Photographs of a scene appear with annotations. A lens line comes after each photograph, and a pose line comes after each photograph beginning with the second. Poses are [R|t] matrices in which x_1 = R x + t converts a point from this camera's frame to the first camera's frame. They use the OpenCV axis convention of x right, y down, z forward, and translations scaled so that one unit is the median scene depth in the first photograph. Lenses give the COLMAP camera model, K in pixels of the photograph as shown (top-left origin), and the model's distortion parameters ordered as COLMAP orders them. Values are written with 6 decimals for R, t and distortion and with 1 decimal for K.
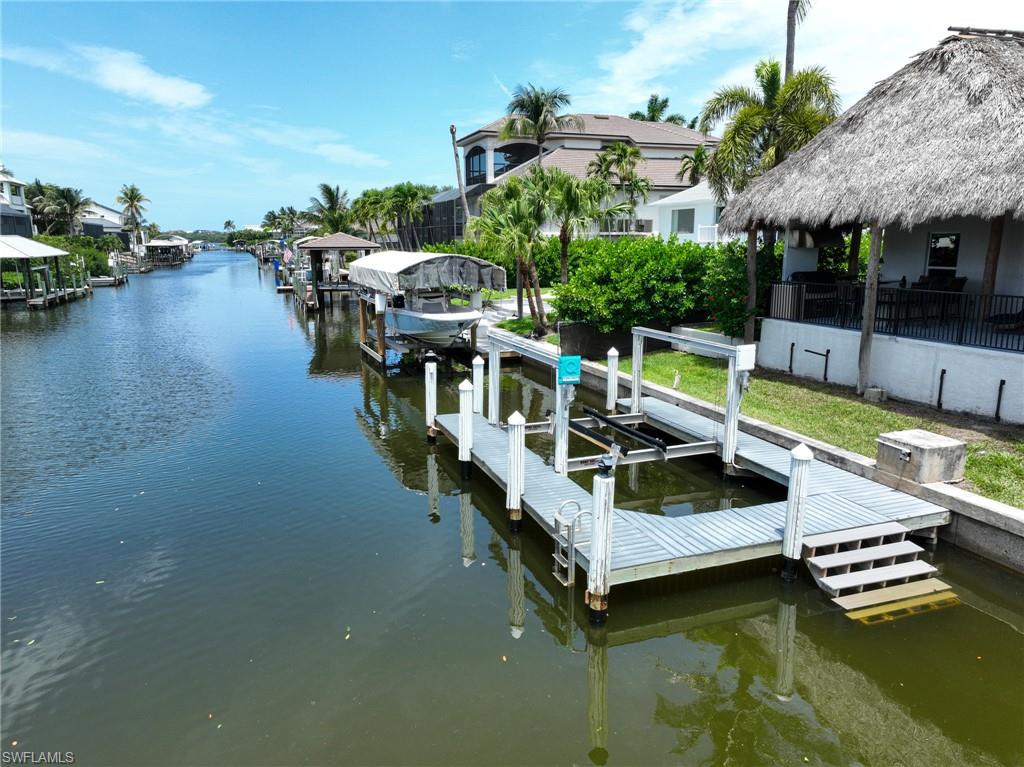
lens RADIAL K [[719.7, 0, 511.7], [0, 719.7, 385.9], [0, 0, 1]] dist [0.006034, 0.039227]
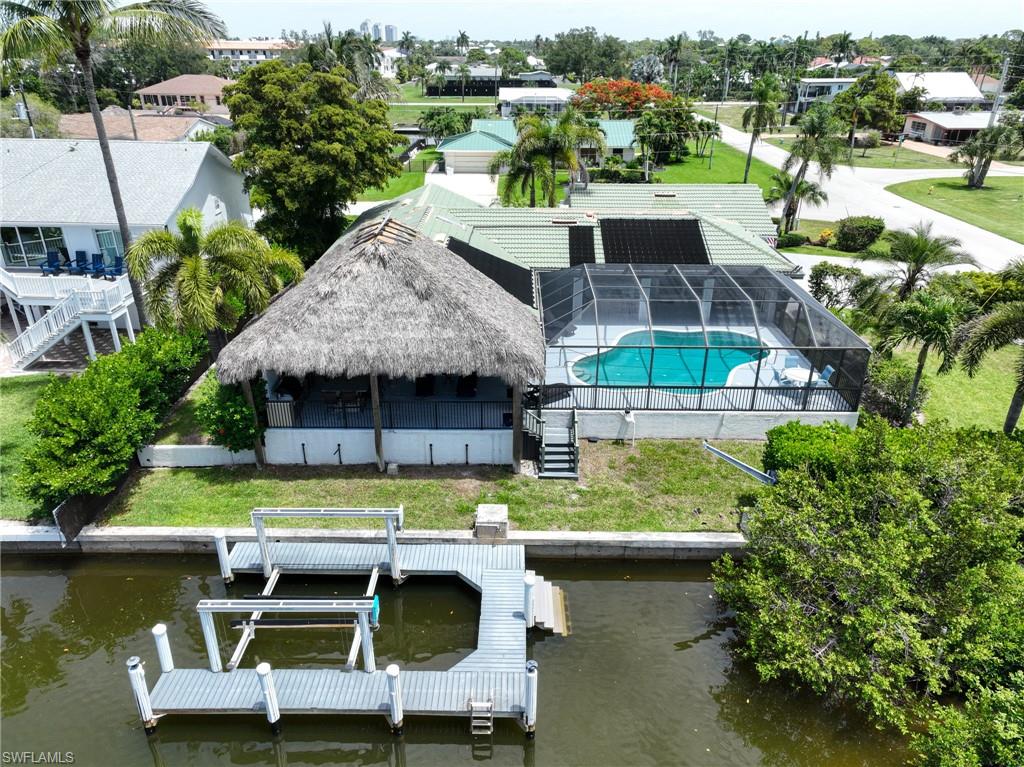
lens RADIAL K [[716.7, 0, 513.3], [0, 716.7, 382.1], [0, 0, 1]] dist [0.002104, 0.039355]
pose [[0.352601, -0.393488, 0.849023, -0.433883], [0.175988, 0.918989, 0.352827, -0.454830], [-0.919076, 0.025011, 0.393286, 0.123640]]
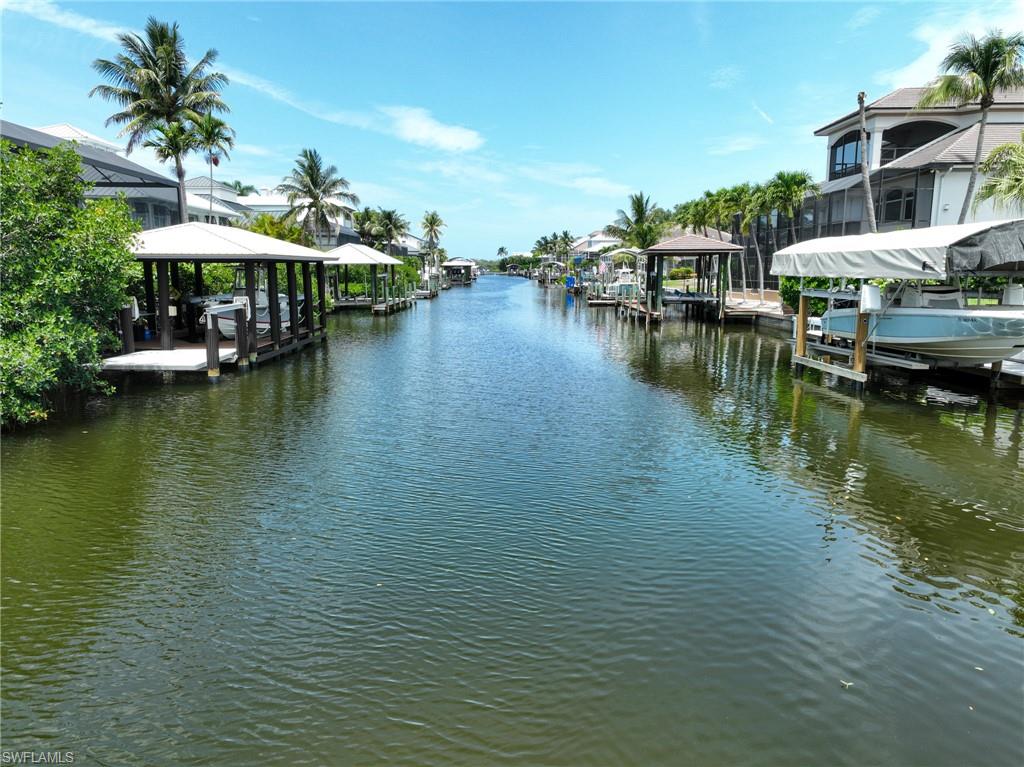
lens RADIAL K [[716.7, 0, 513.3], [0, 716.7, 382.1], [0, 0, 1]] dist [0.002104, 0.039355]
pose [[0.944584, 0.053343, -0.323906, -0.326219], [-0.067423, 0.997198, -0.032397, 0.014000], [0.321270, 0.052441, 0.945535, 0.278025]]
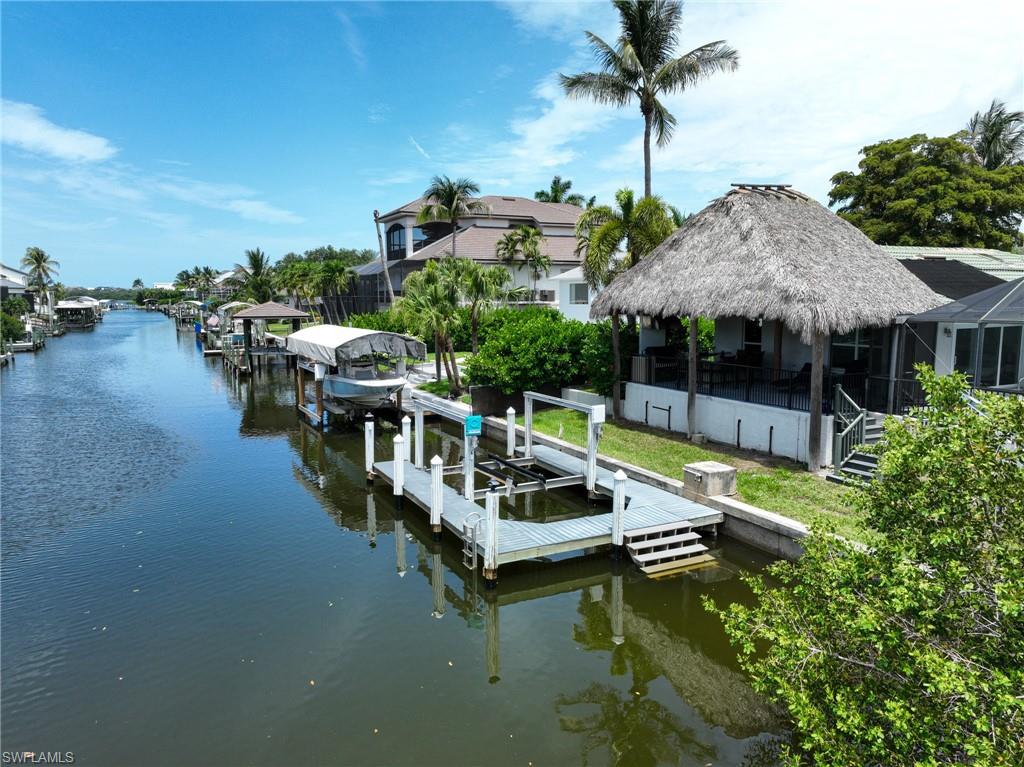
lens RADIAL K [[719.9, 0, 512.2], [0, 719.9, 385.7], [0, 0, 1]] dist [0.008003, 0.036873]
pose [[0.993597, -0.015220, 0.111951, -0.000999], [0.023673, 0.996935, -0.074569, 0.003960], [-0.110473, 0.076741, 0.990912, -0.231581]]
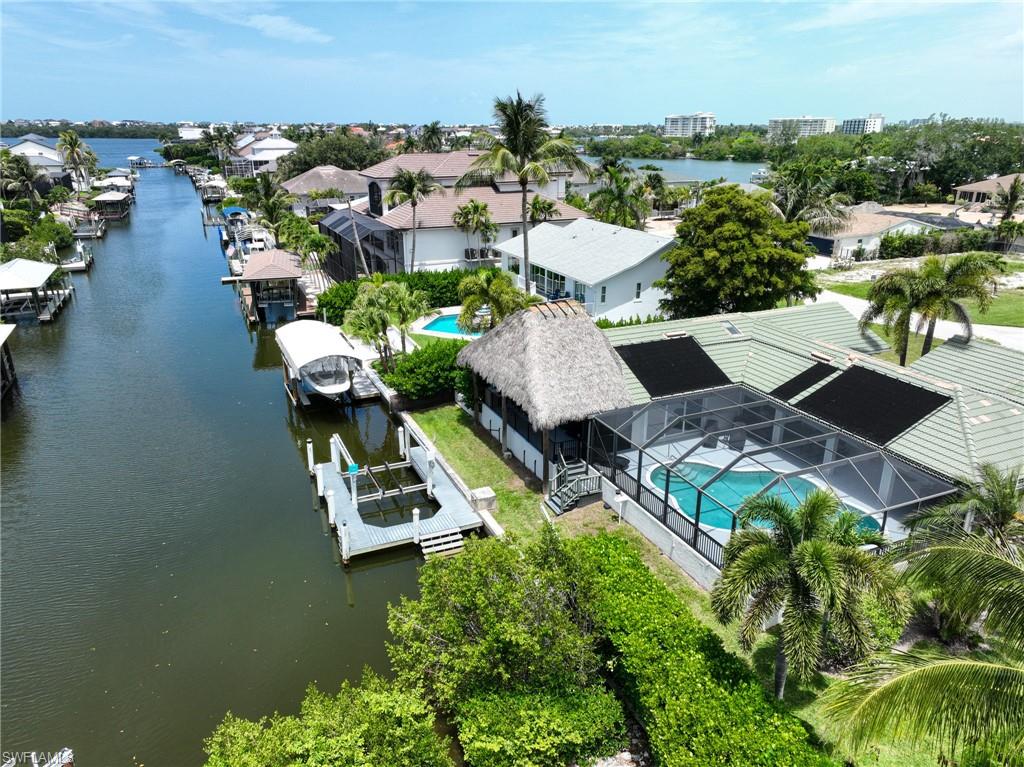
lens RADIAL K [[722.4, 0, 510.4], [0, 722.4, 365.7], [0, 0, 1]] dist [0.026096, 0.040403]
pose [[0.998137, -0.015900, 0.058906, 0.273073], [0.008705, 0.992682, 0.120442, -0.387108], [-0.060390, -0.119705, 0.990971, -0.876277]]
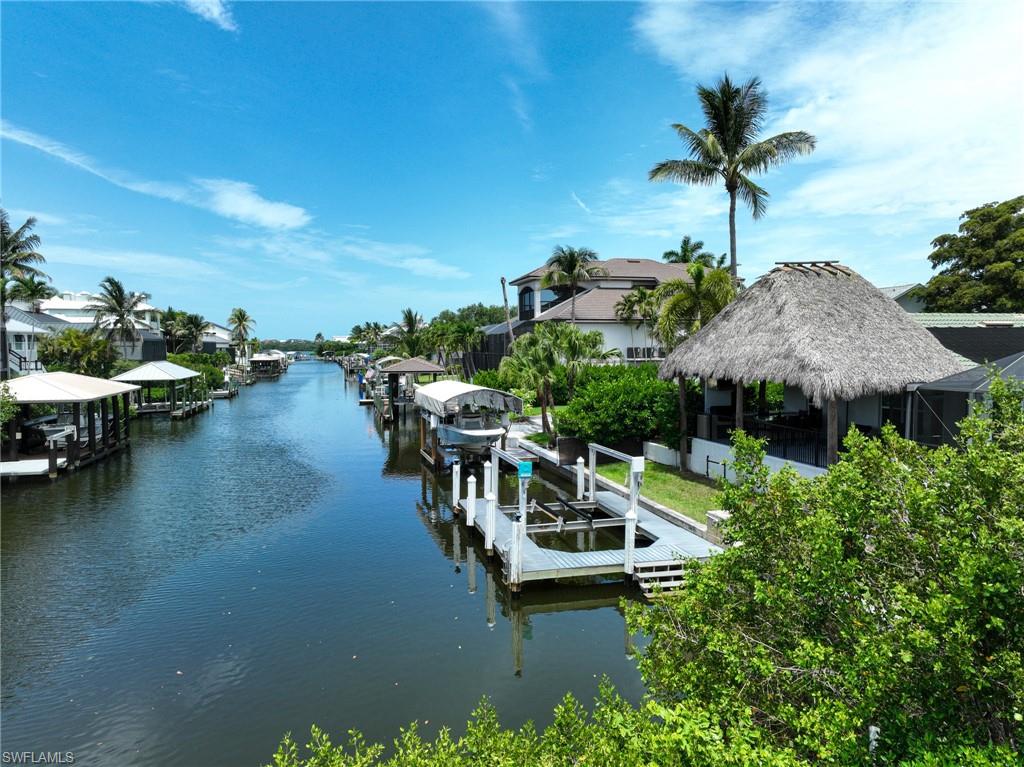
lens RADIAL K [[721.9, 0, 513.4], [0, 721.9, 382.1], [0, 0, 1]] dist [-0.004066, 0.078126]
pose [[0.994813, 0.003941, -0.101647, 0.123941], [-0.019178, 0.988595, -0.149370, 0.015883], [0.099899, 0.150545, 0.983543, -0.405149]]
